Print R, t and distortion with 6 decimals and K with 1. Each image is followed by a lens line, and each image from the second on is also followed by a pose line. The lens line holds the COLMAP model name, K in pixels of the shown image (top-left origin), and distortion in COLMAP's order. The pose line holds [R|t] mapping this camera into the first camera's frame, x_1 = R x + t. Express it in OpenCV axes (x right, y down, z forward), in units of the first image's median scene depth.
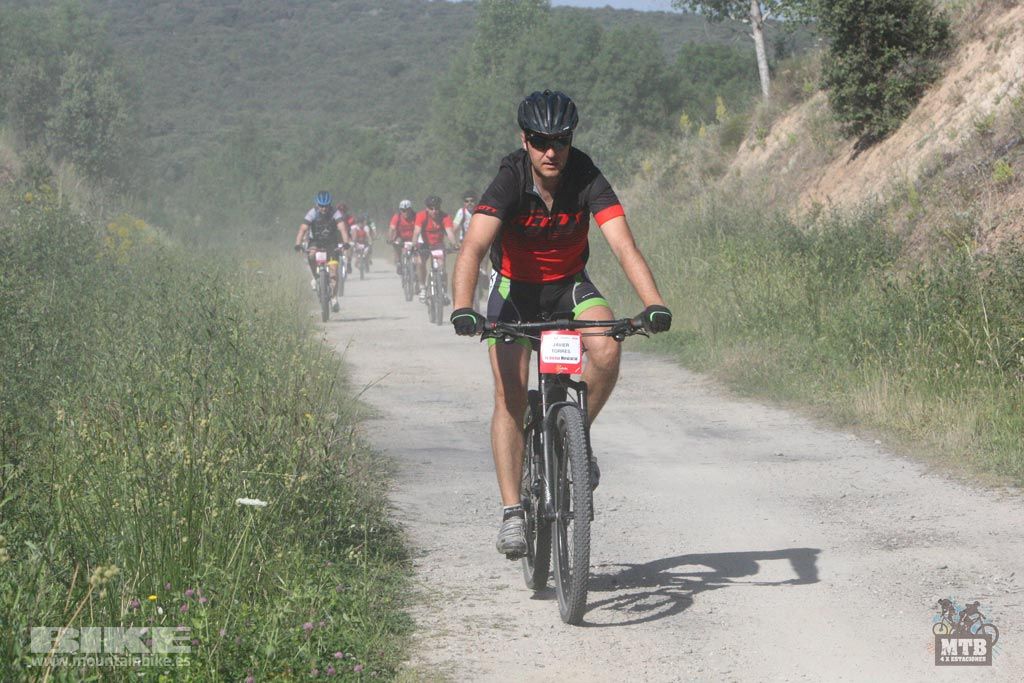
lens RADIAL K [[3803.1, 0, 534.6], [0, 3803.1, 313.2], [0, 0, 1]] dist [0.015221, 1.404055]
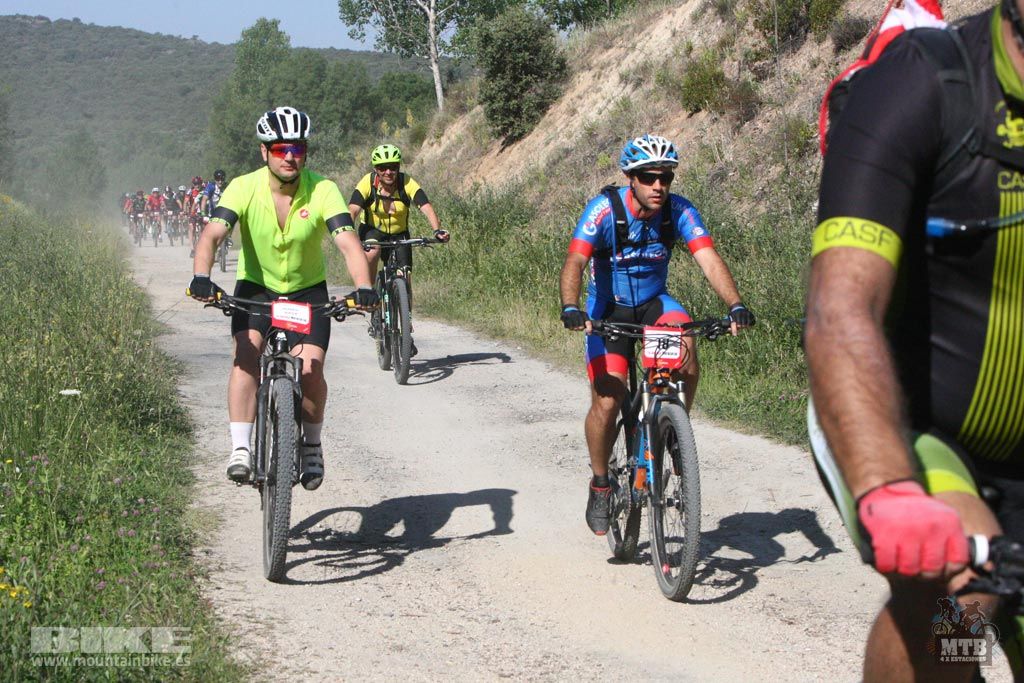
lens RADIAL K [[2945.8, 0, 478.3], [0, 2945.8, 342.1], [0, 0, 1]] dist [-0.262162, -0.031561]
pose [[0.997269, -0.004976, 0.073681, -0.007658], [0.002779, 0.999549, 0.029897, -0.001903], [-0.073797, -0.029611, 0.996834, -0.116085]]
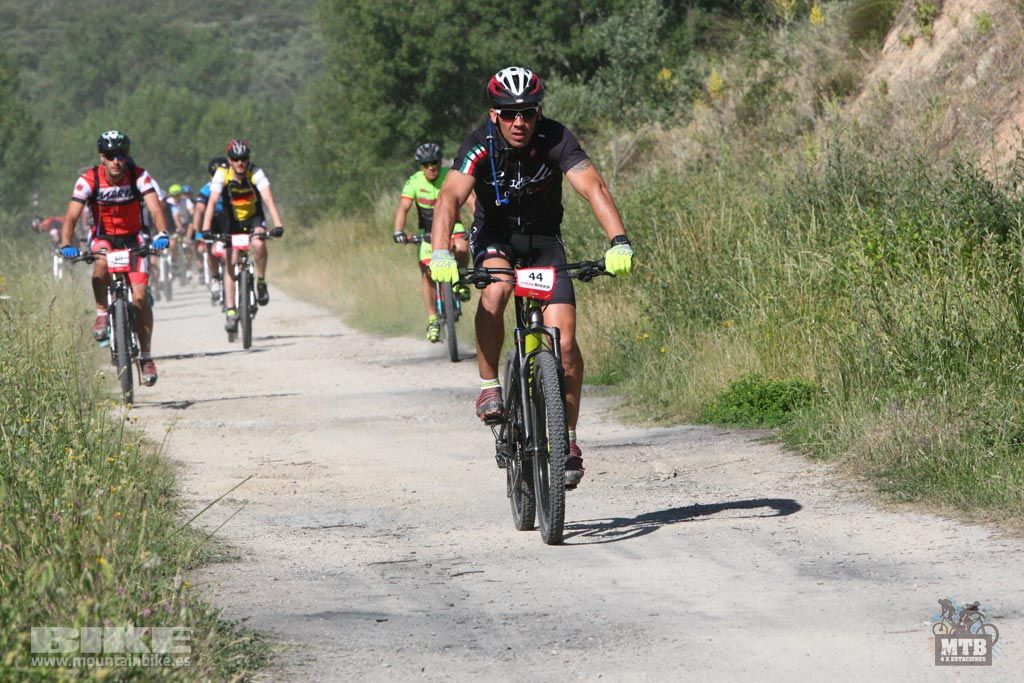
lens RADIAL K [[6779.9, 0, 512.1], [0, 6779.9, 342.0], [0, 0, 1]] dist [1.331519, 10.354430]
pose [[0.999588, -0.028180, 0.005406, -0.005637], [0.028197, 0.999598, -0.003023, 0.000519], [-0.005319, 0.003174, 0.999981, 0.028981]]
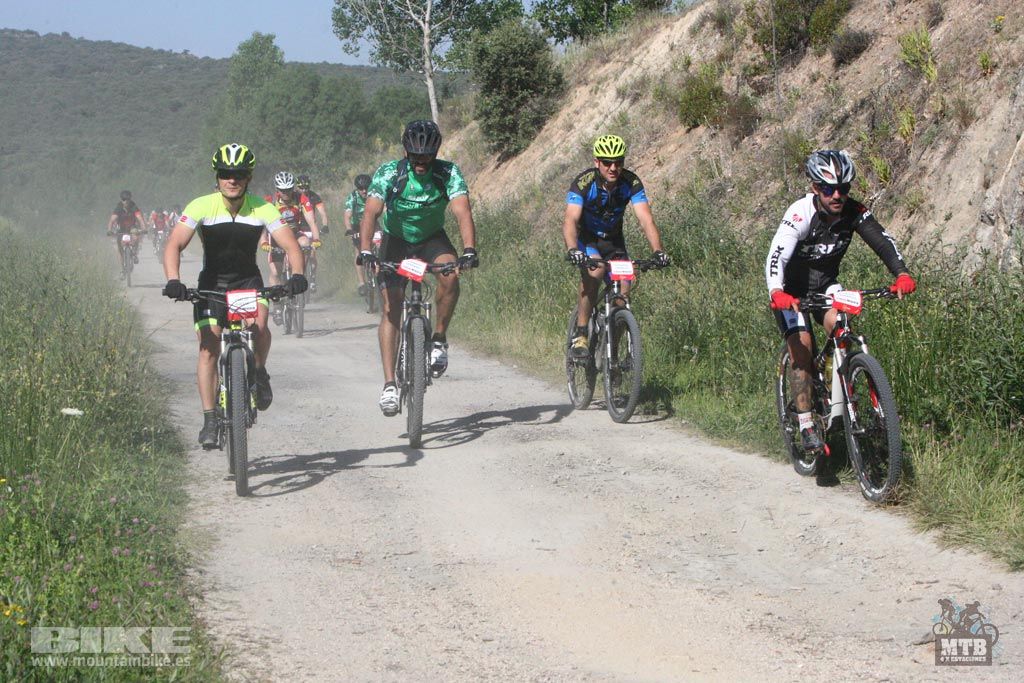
lens RADIAL K [[2865.5, 0, 508.9], [0, 2865.5, 344.7], [0, 0, 1]] dist [-0.215380, -0.657895]
pose [[0.996467, -0.006391, 0.083736, -0.002150], [0.004251, 0.999660, 0.025711, -0.001984], [-0.083872, -0.025265, 0.996156, -0.072163]]
